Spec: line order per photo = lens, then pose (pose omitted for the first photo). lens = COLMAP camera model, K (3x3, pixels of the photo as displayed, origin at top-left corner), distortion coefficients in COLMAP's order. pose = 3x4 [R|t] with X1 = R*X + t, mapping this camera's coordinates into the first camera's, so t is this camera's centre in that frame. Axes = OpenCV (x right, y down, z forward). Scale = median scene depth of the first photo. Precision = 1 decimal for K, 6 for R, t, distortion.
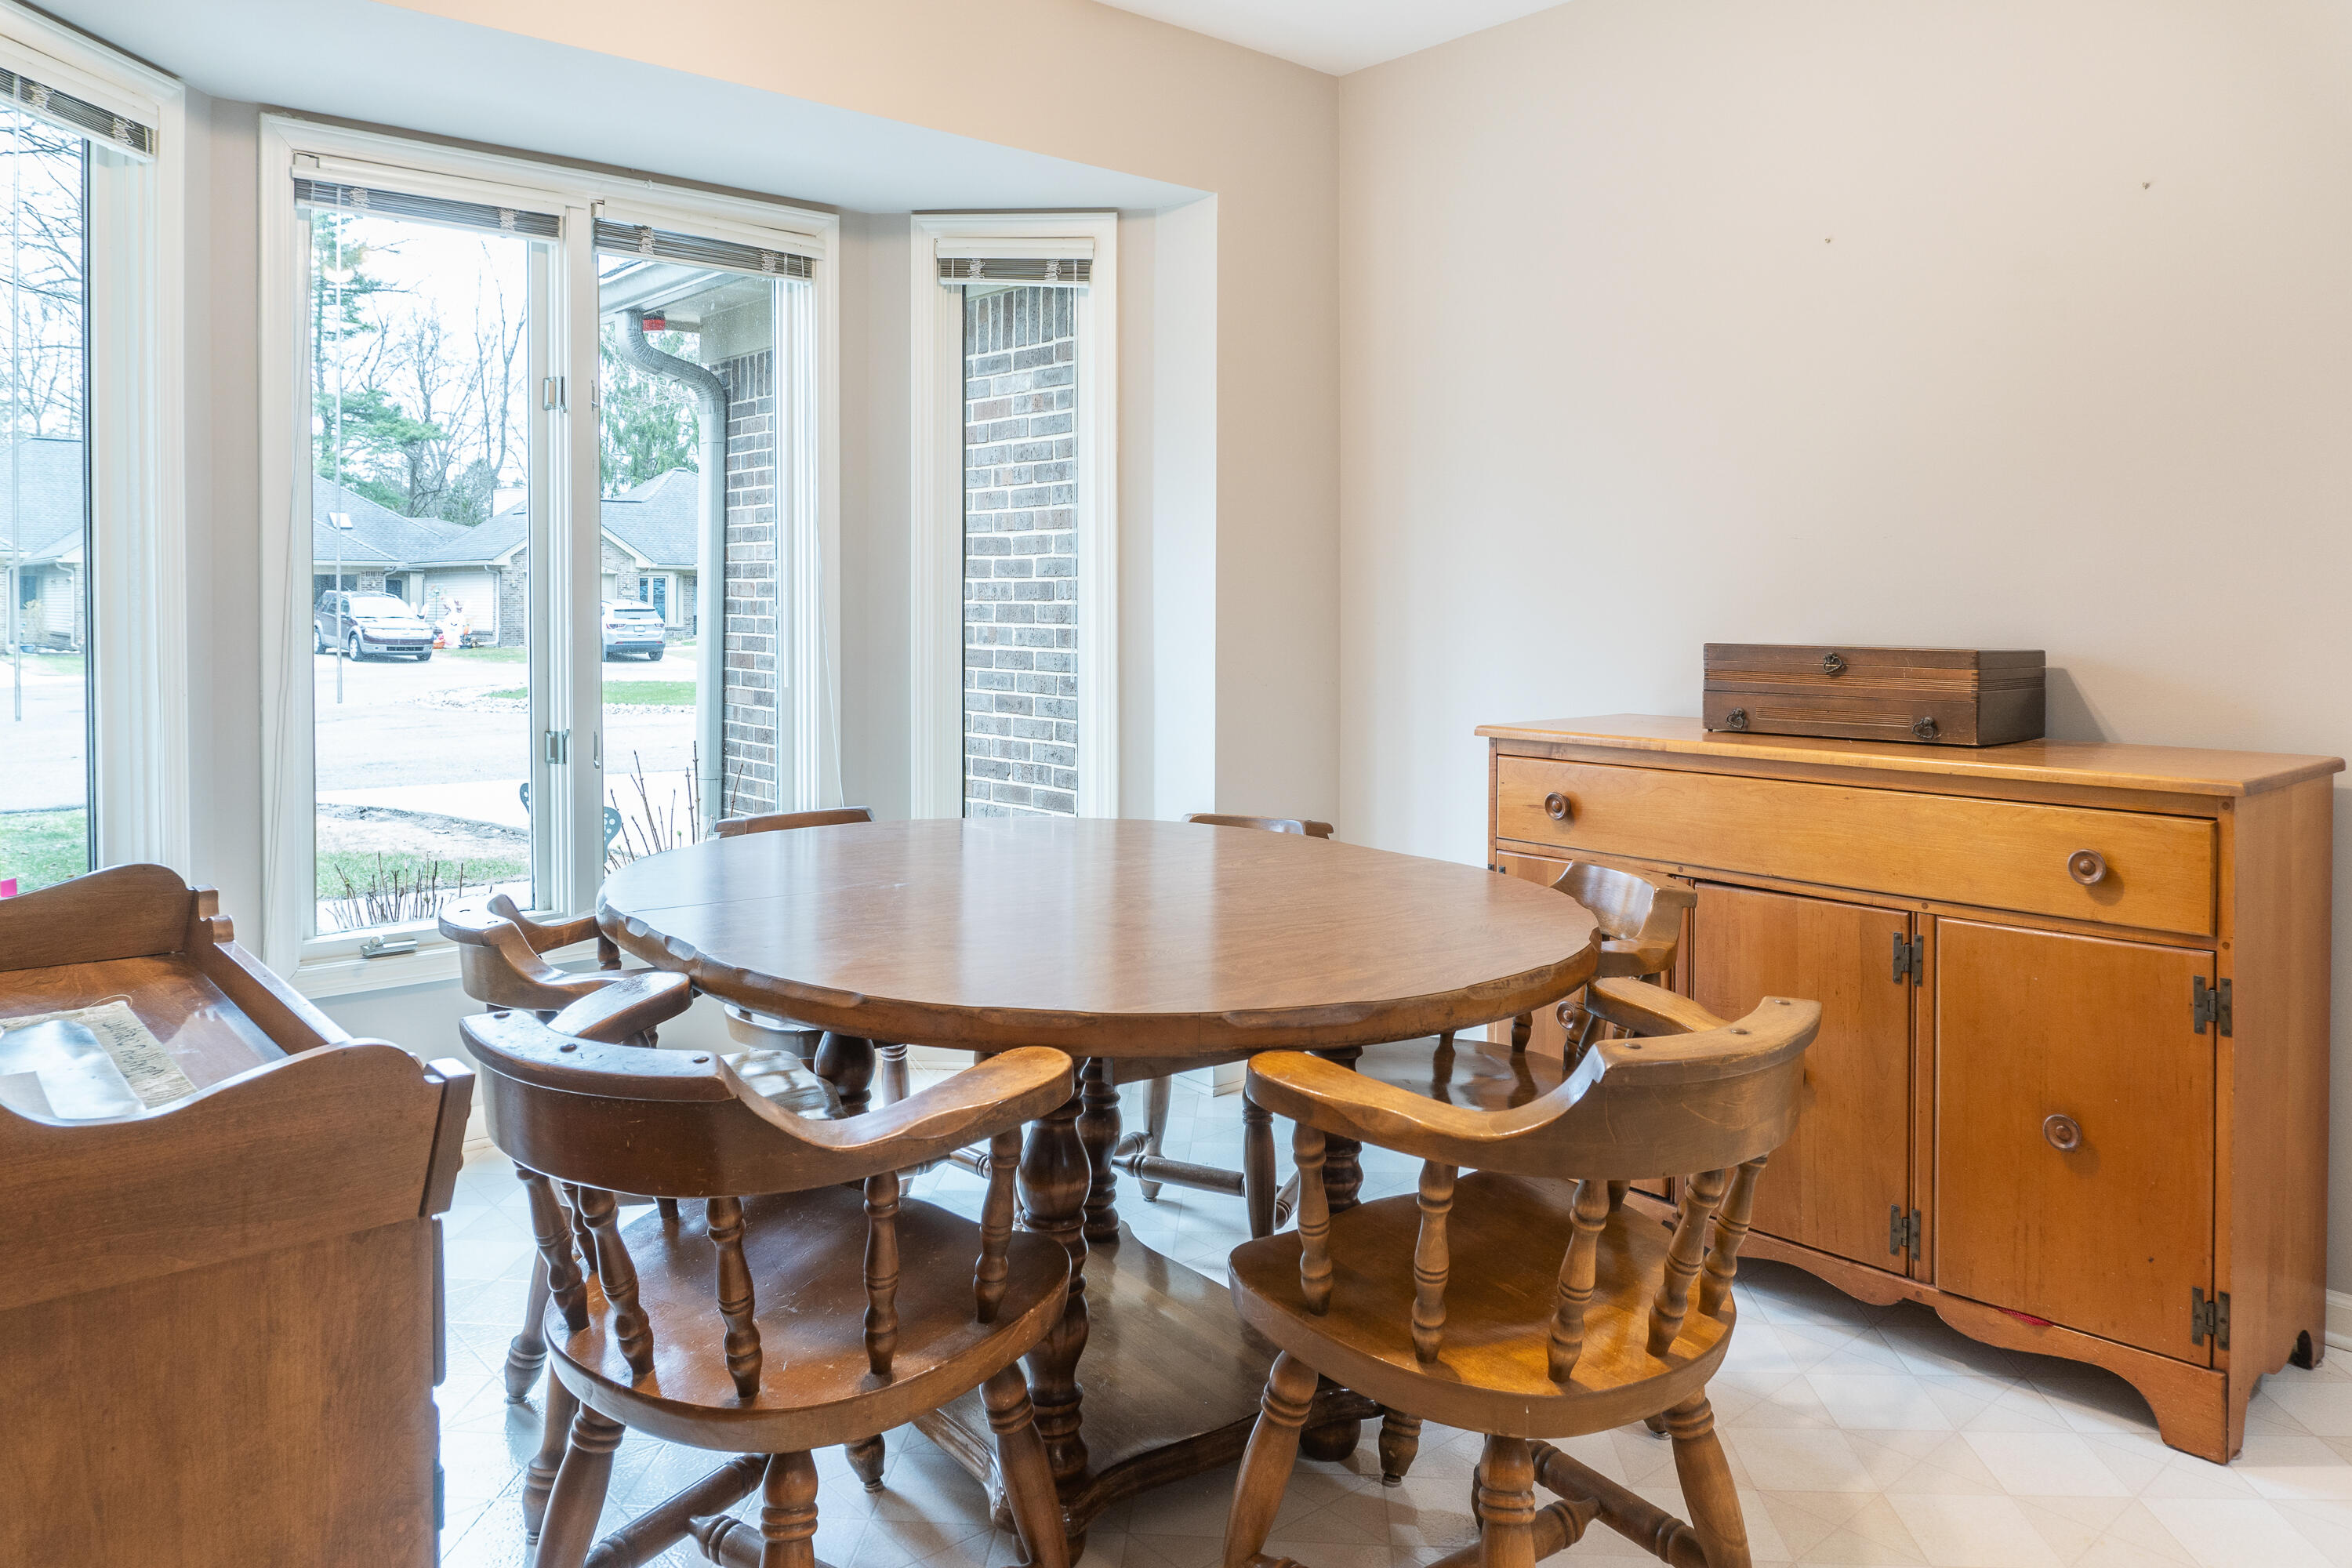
lens RADIAL K [[1624.8, 0, 1094.8], [0, 1624.8, 591.2], [0, 0, 1]] dist [-0.012761, -0.001524]
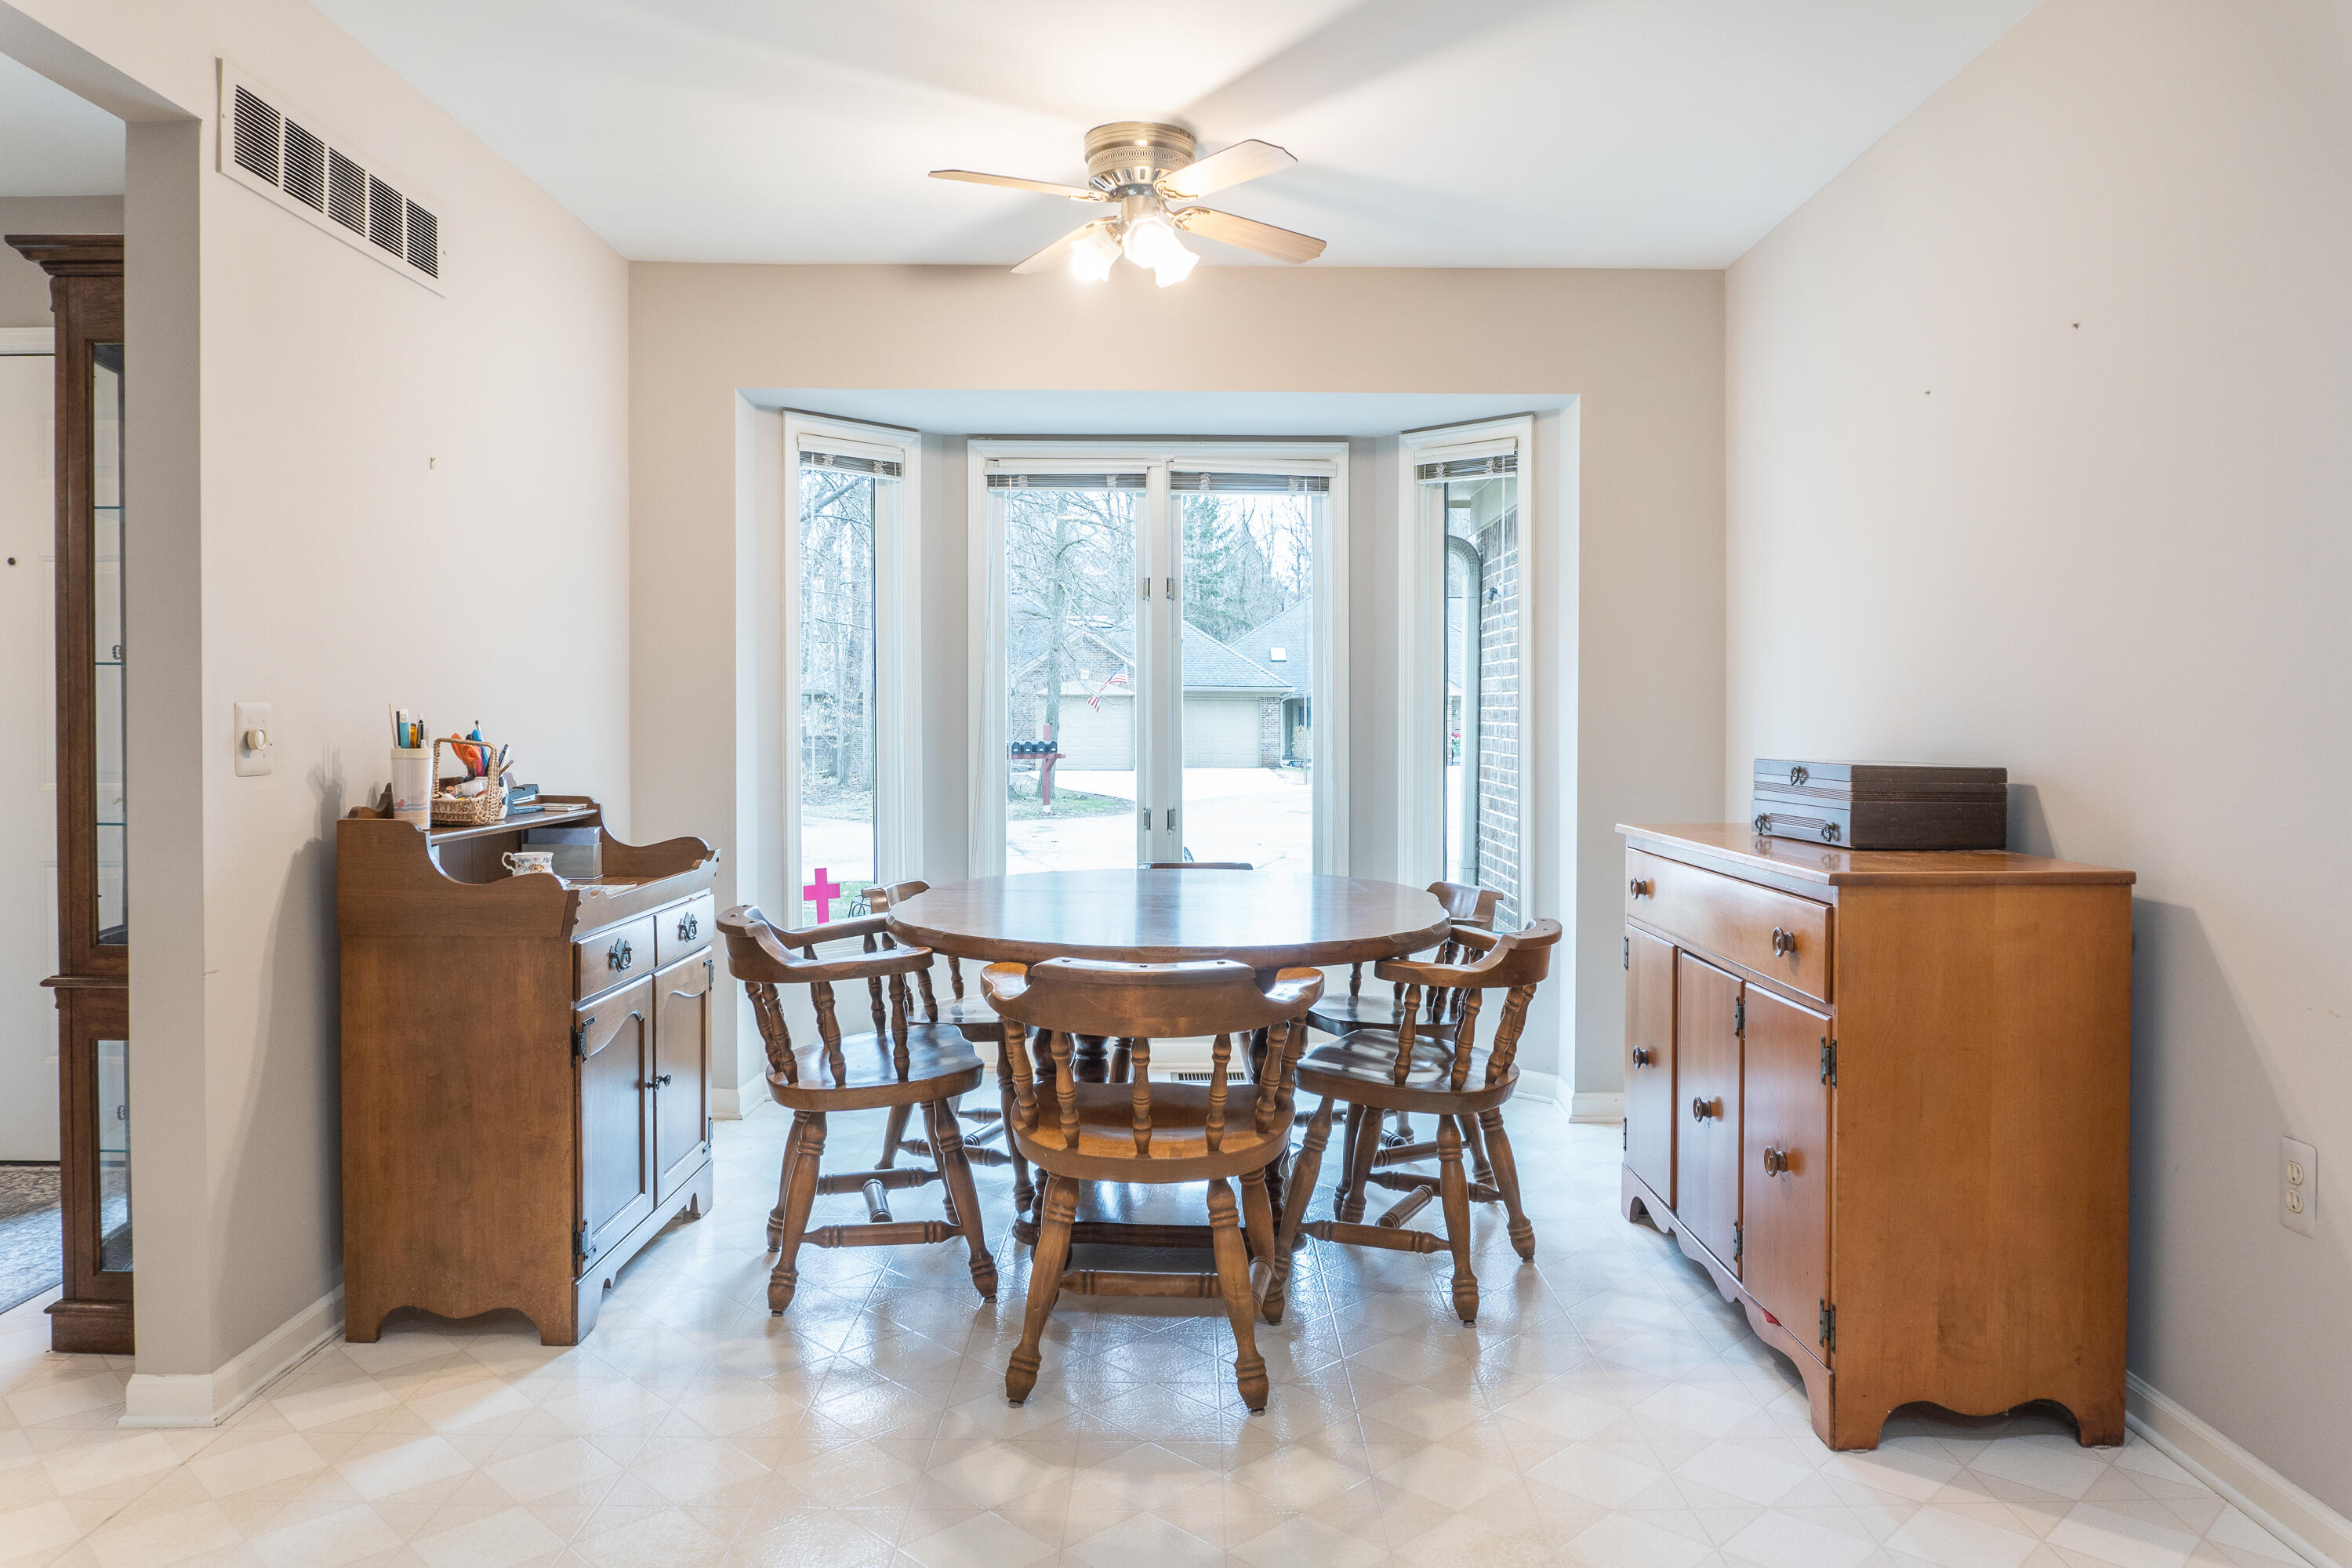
lens RADIAL K [[1704.8, 0, 1270.4], [0, 1704.8, 709.4], [0, 0, 1]] dist [-0.014565, -0.001006]
pose [[0.760193, -0.005228, -0.649676, 0.737449], [0.001818, 0.999981, -0.005920, 0.002009], [0.649694, 0.003319, 0.760188, -0.138125]]
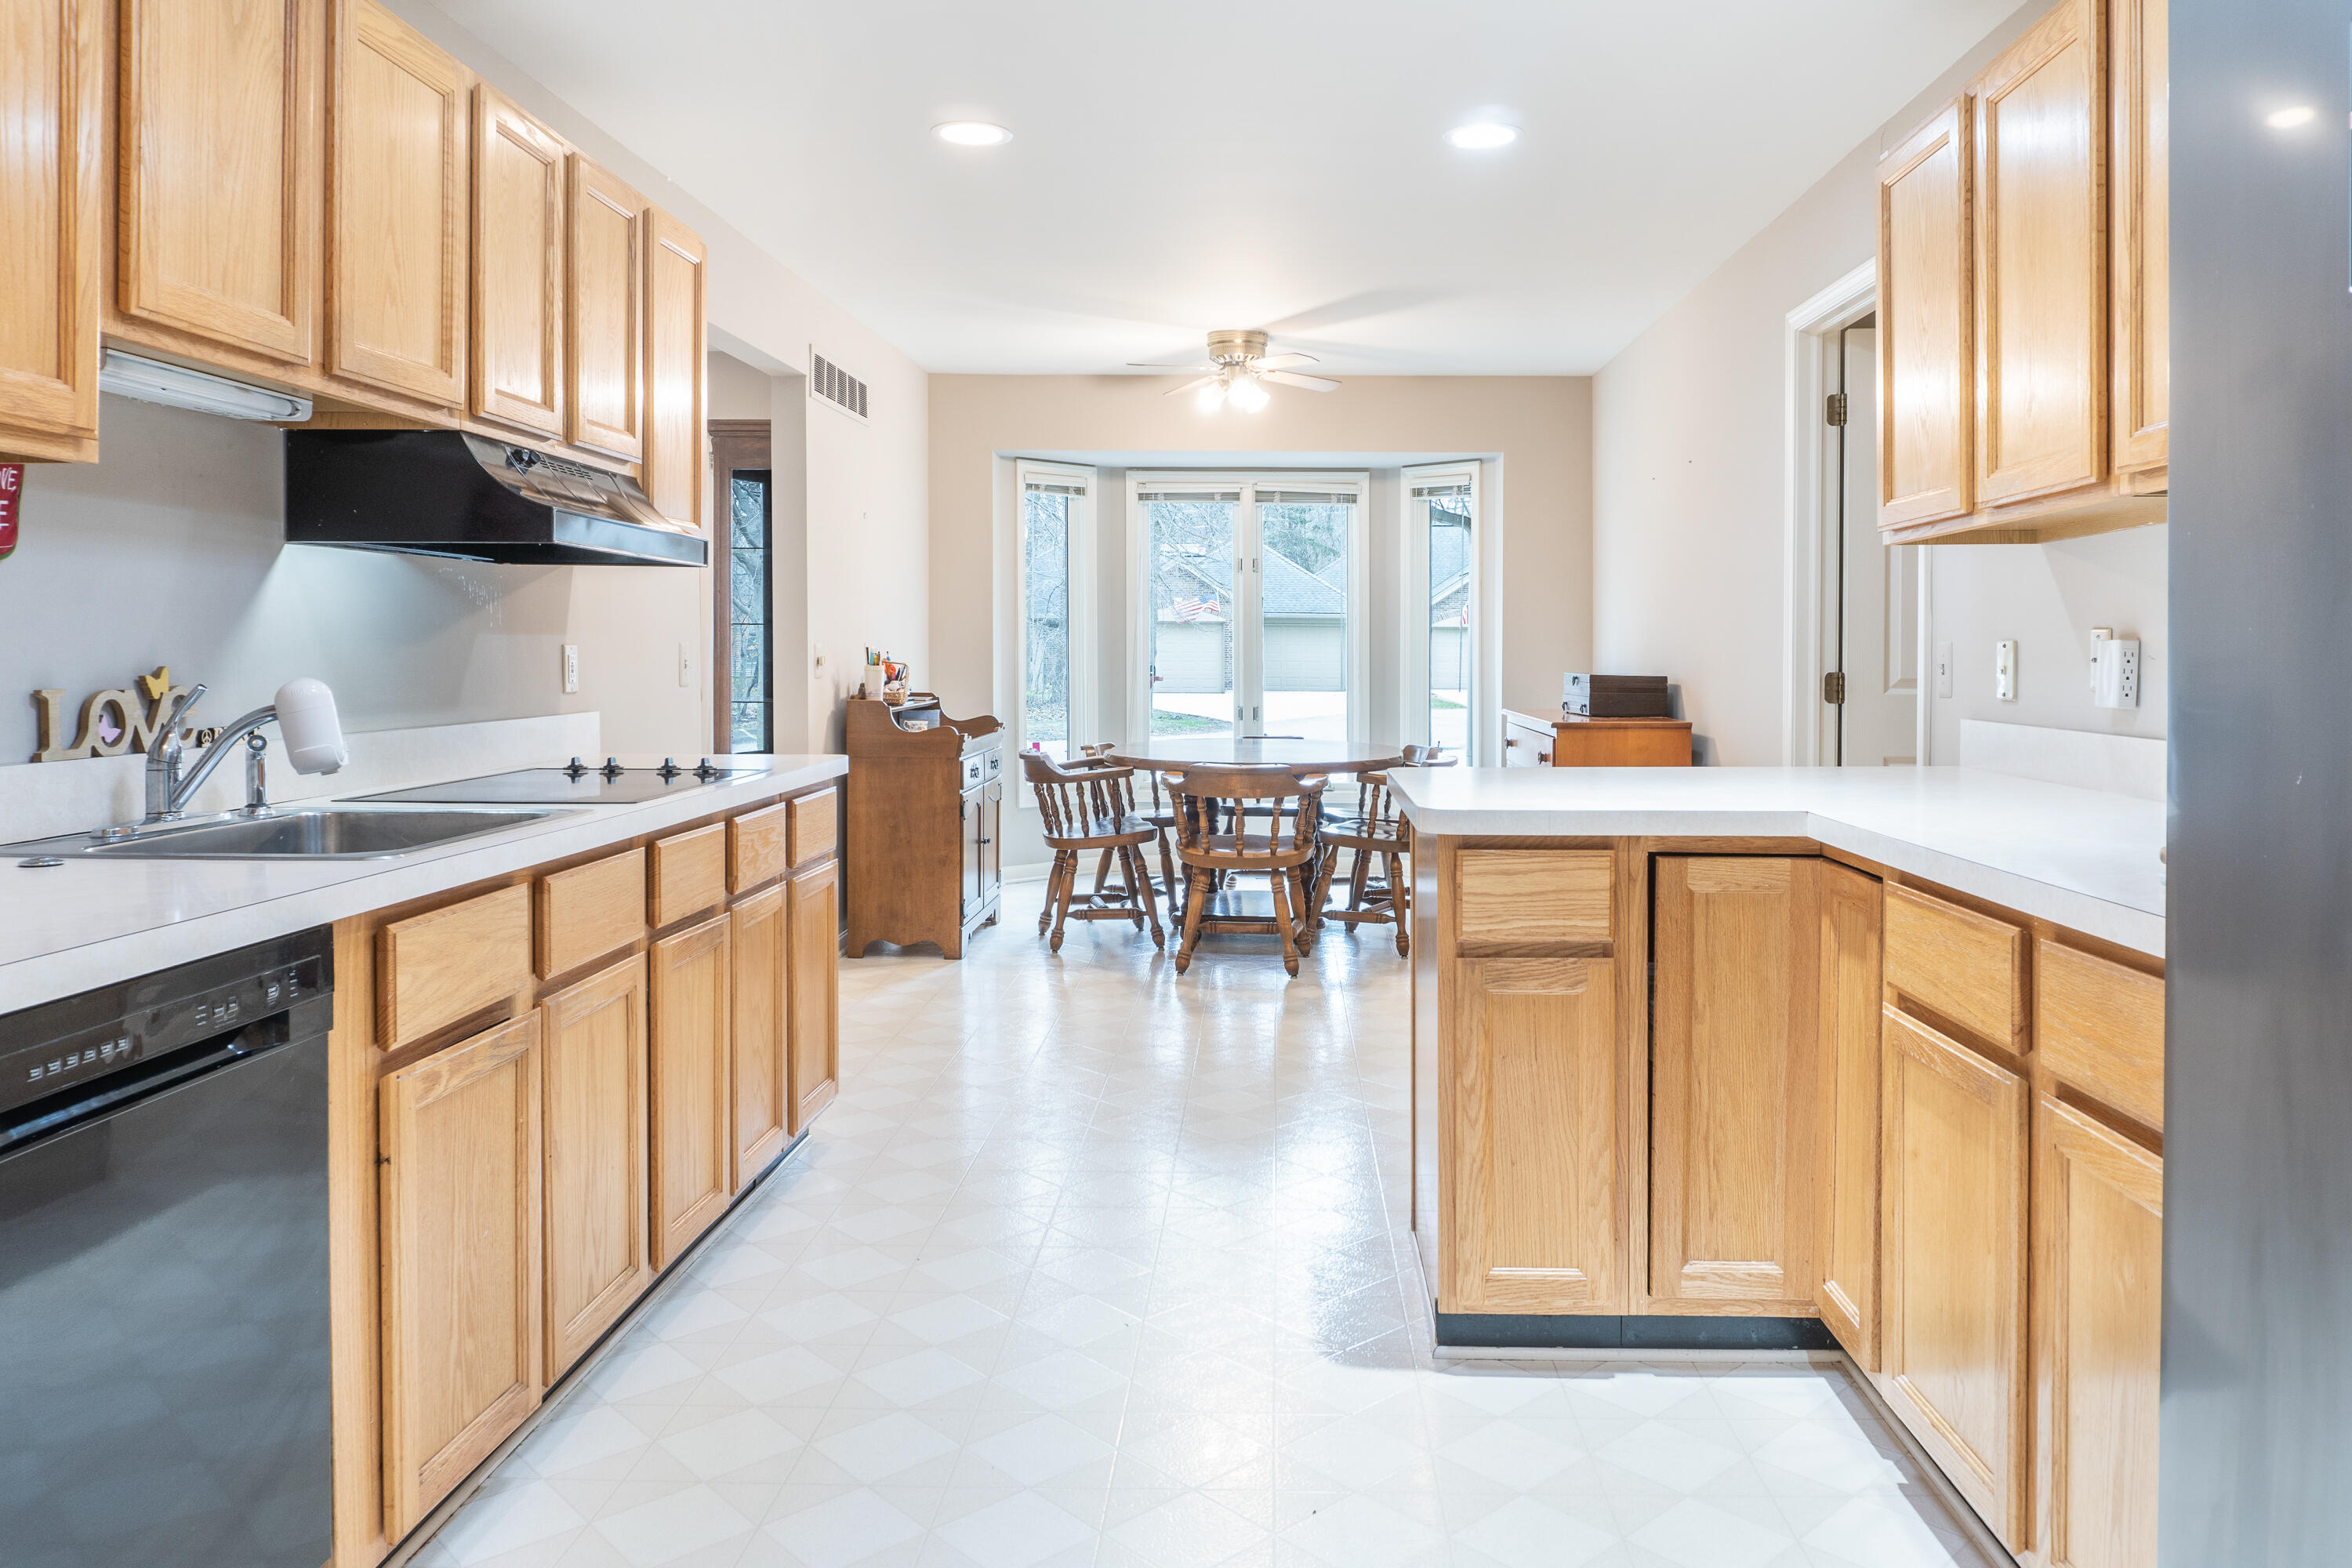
lens RADIAL K [[1704.8, 0, 1270.4], [0, 1704.8, 709.4], [0, 0, 1]] dist [-0.014565, -0.001006]
pose [[0.725211, 0.025420, -0.688057, 1.322539], [0.000756, 0.999288, 0.037715, -0.004358], [0.688526, -0.027872, 0.724676, -0.737790]]
